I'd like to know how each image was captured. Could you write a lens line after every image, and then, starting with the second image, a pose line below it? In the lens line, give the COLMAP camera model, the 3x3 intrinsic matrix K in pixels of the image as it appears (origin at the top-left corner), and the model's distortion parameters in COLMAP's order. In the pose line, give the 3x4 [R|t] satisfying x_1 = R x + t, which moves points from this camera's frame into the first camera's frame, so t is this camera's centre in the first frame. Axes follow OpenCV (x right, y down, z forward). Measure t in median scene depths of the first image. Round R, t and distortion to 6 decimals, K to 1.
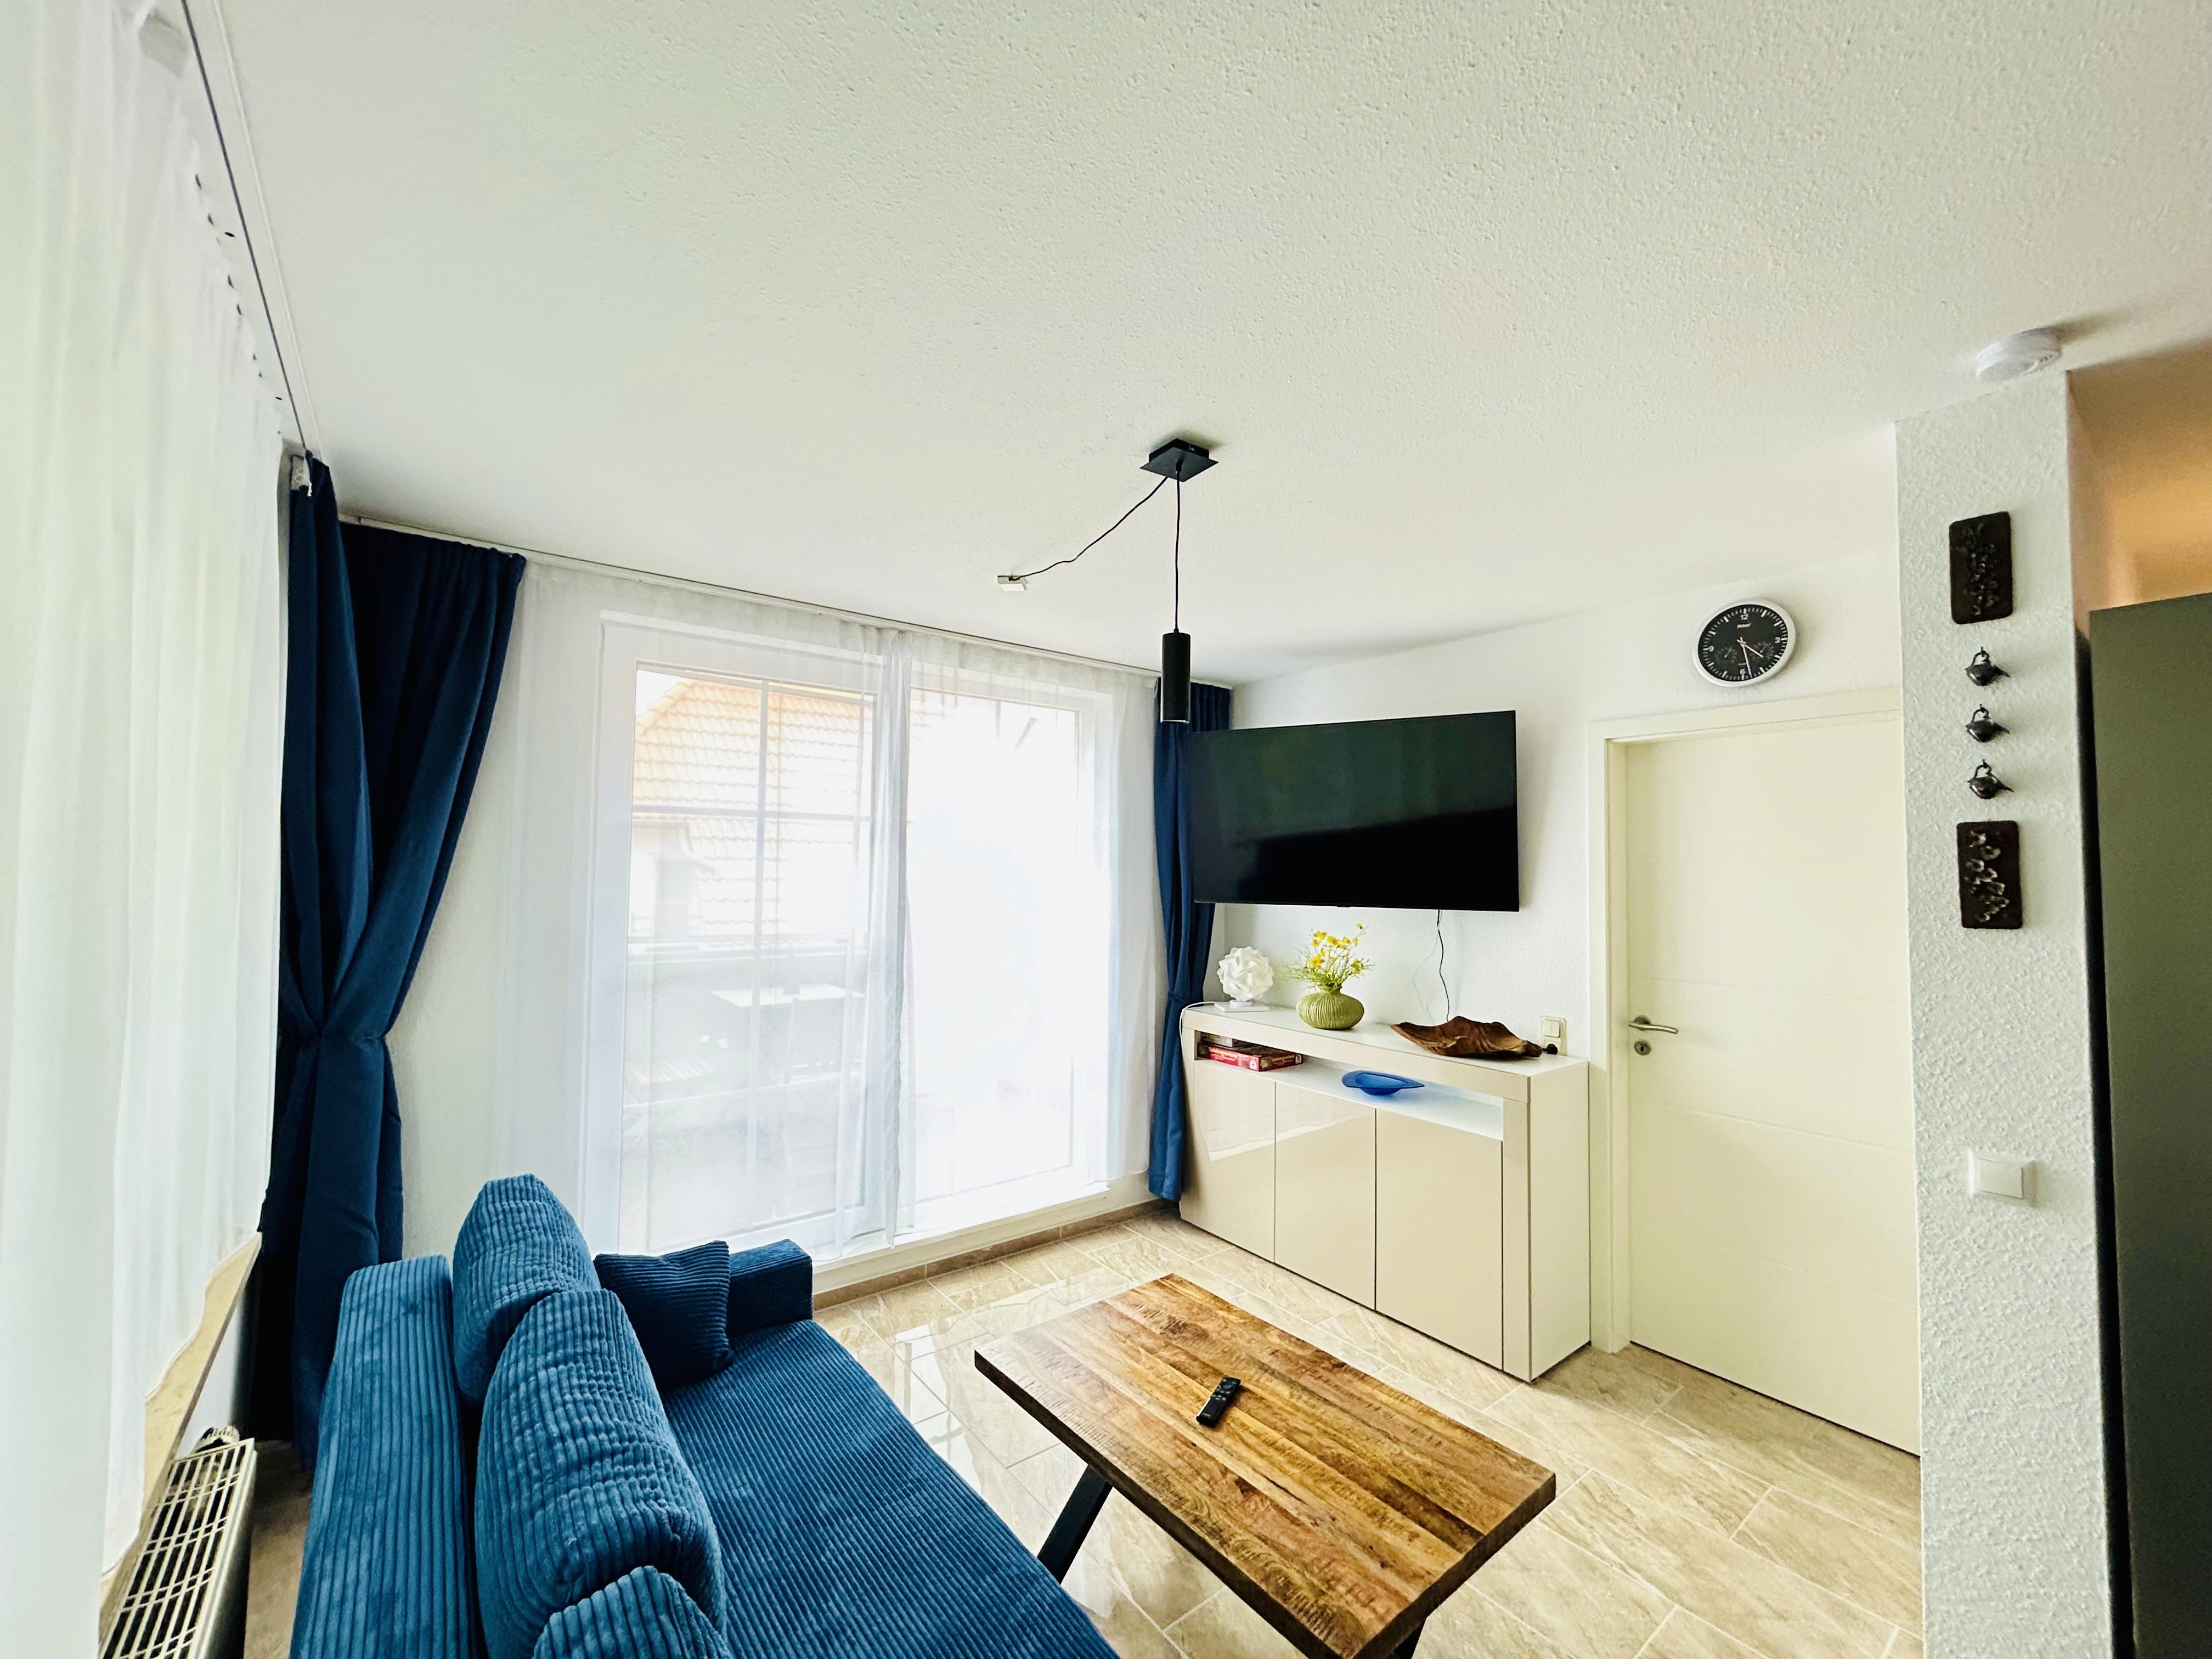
lens RADIAL K [[884.4, 0, 1106.0], [0, 884.4, 829.5], [0, 0, 1]] dist [-0.011468, 0.003794]
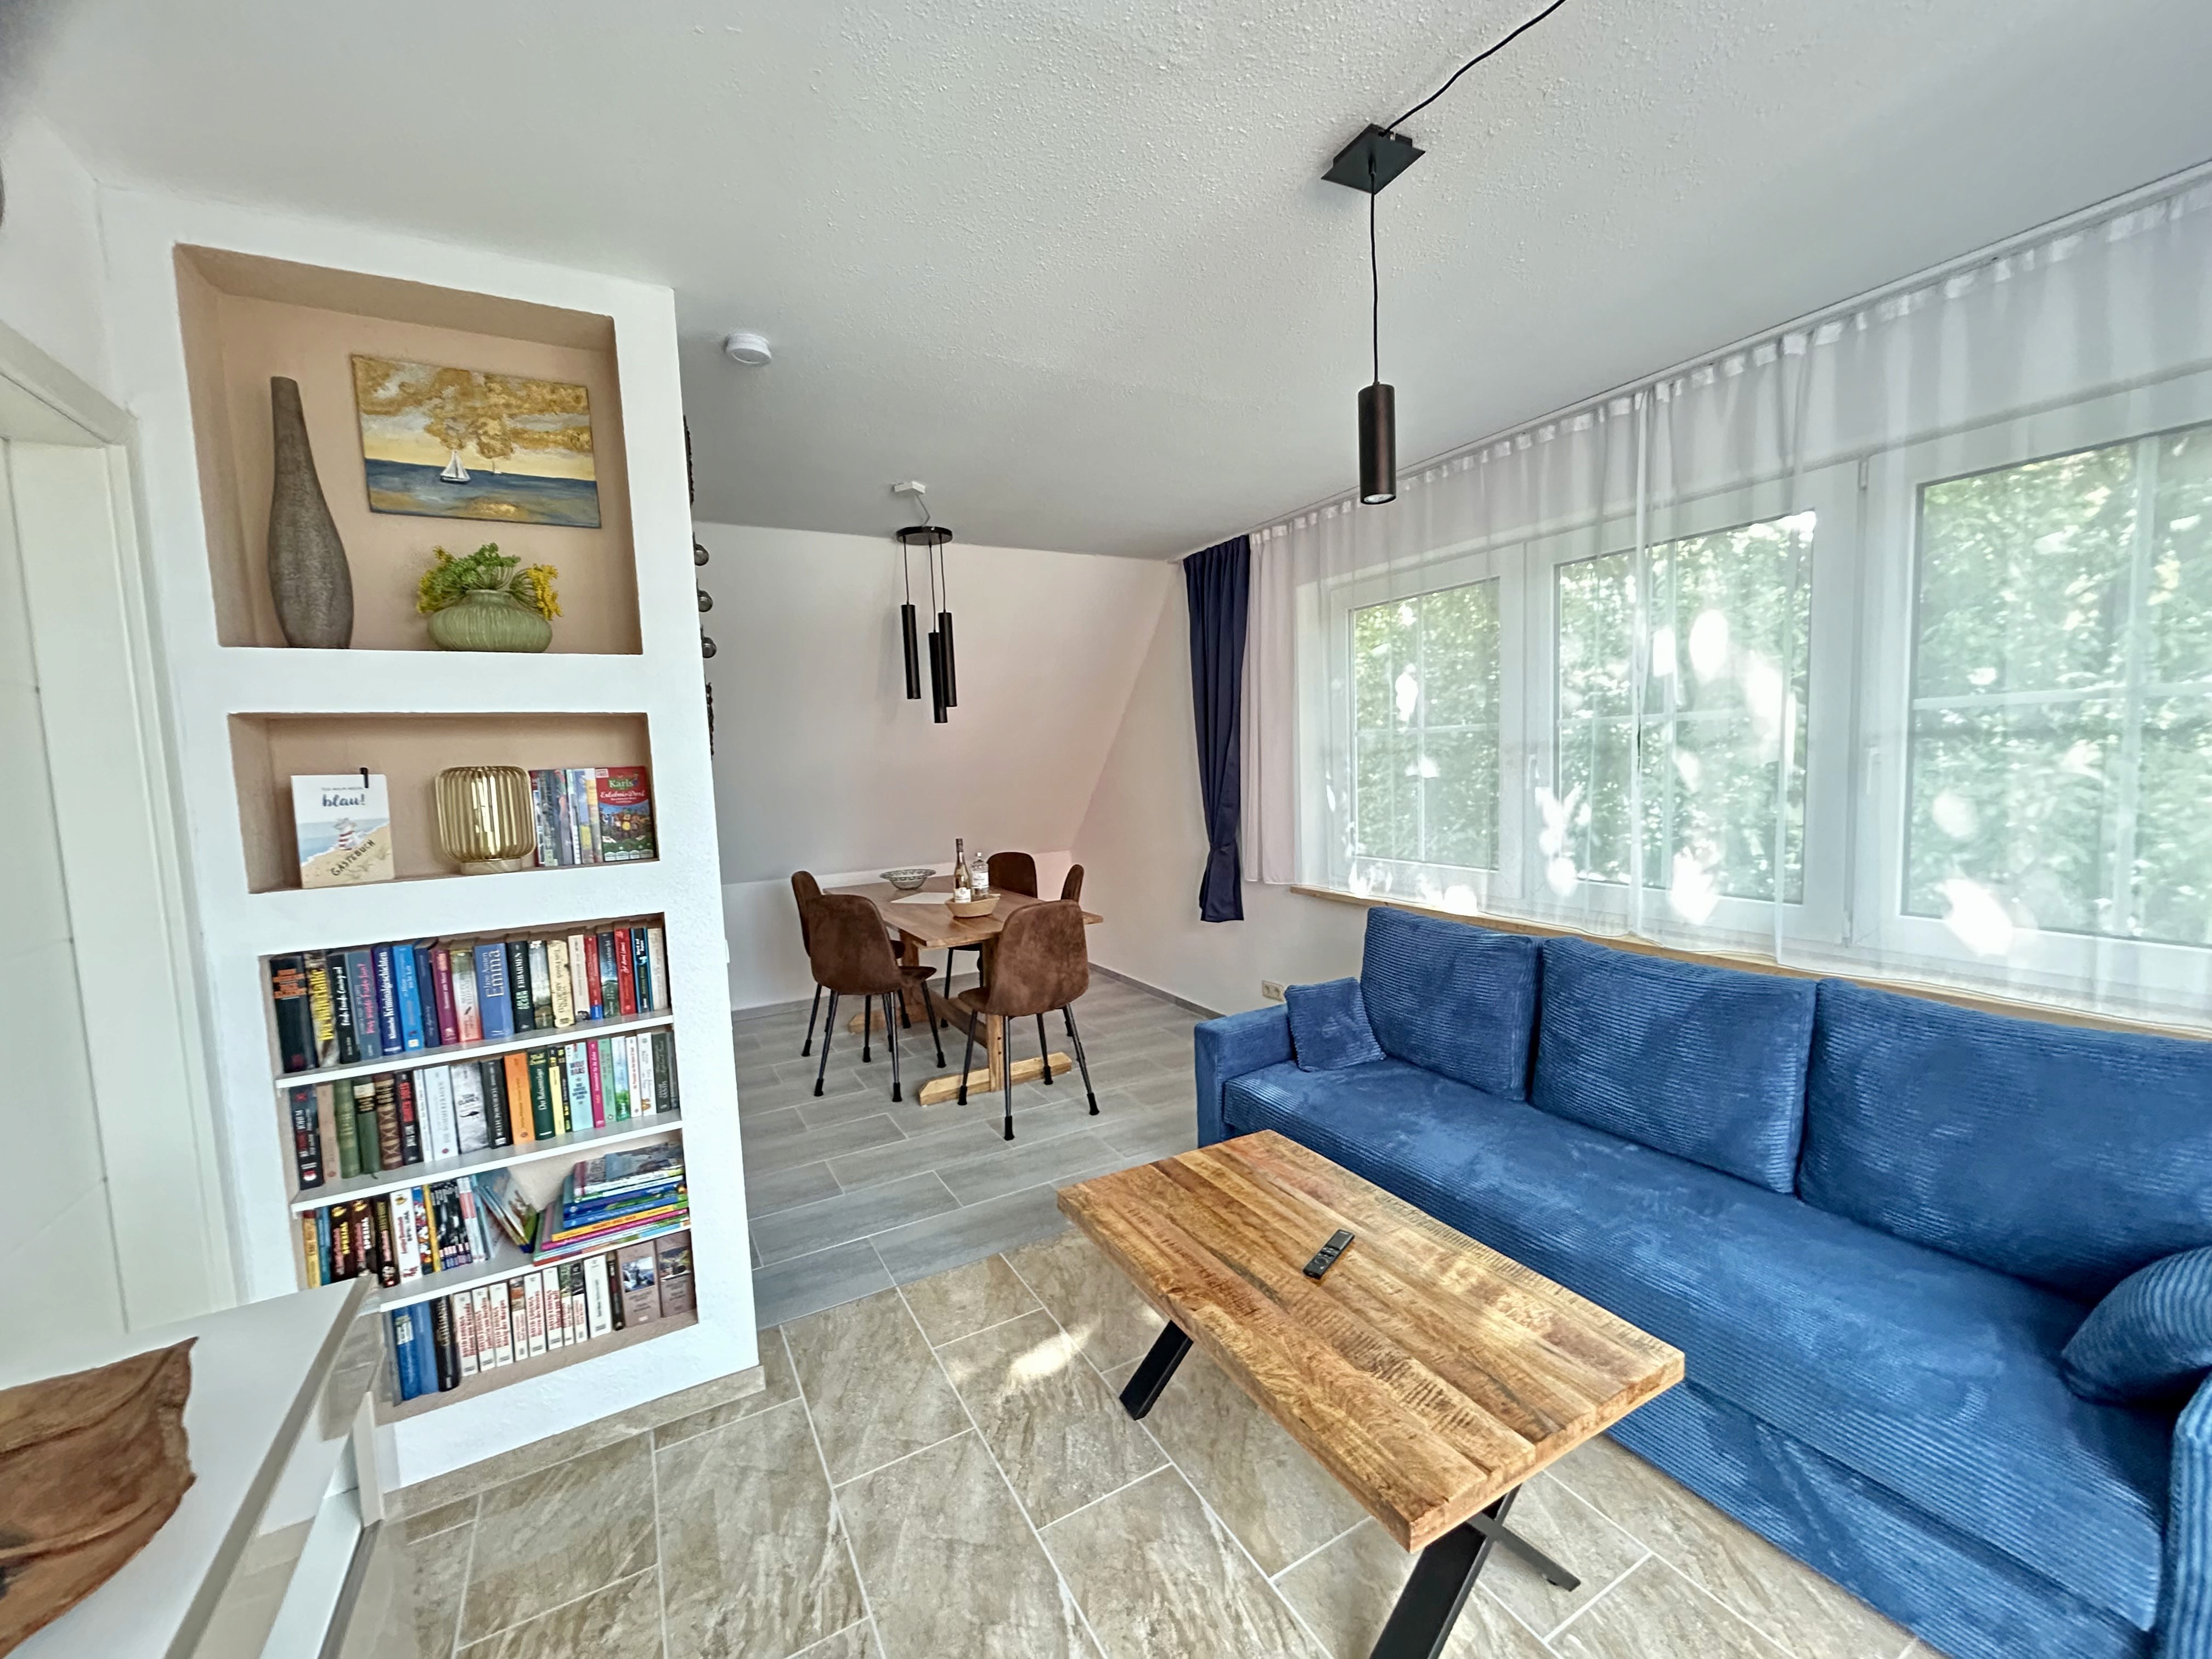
lens RADIAL K [[884.4, 0, 1106.0], [0, 884.4, 829.5], [0, 0, 1]] dist [-0.011468, 0.003794]
pose [[-0.986080, 0.009361, 0.166007, 0.193242], [0.017096, 0.998830, 0.045229, 0.143231], [-0.165389, 0.047438, -0.985087, 1.840783]]
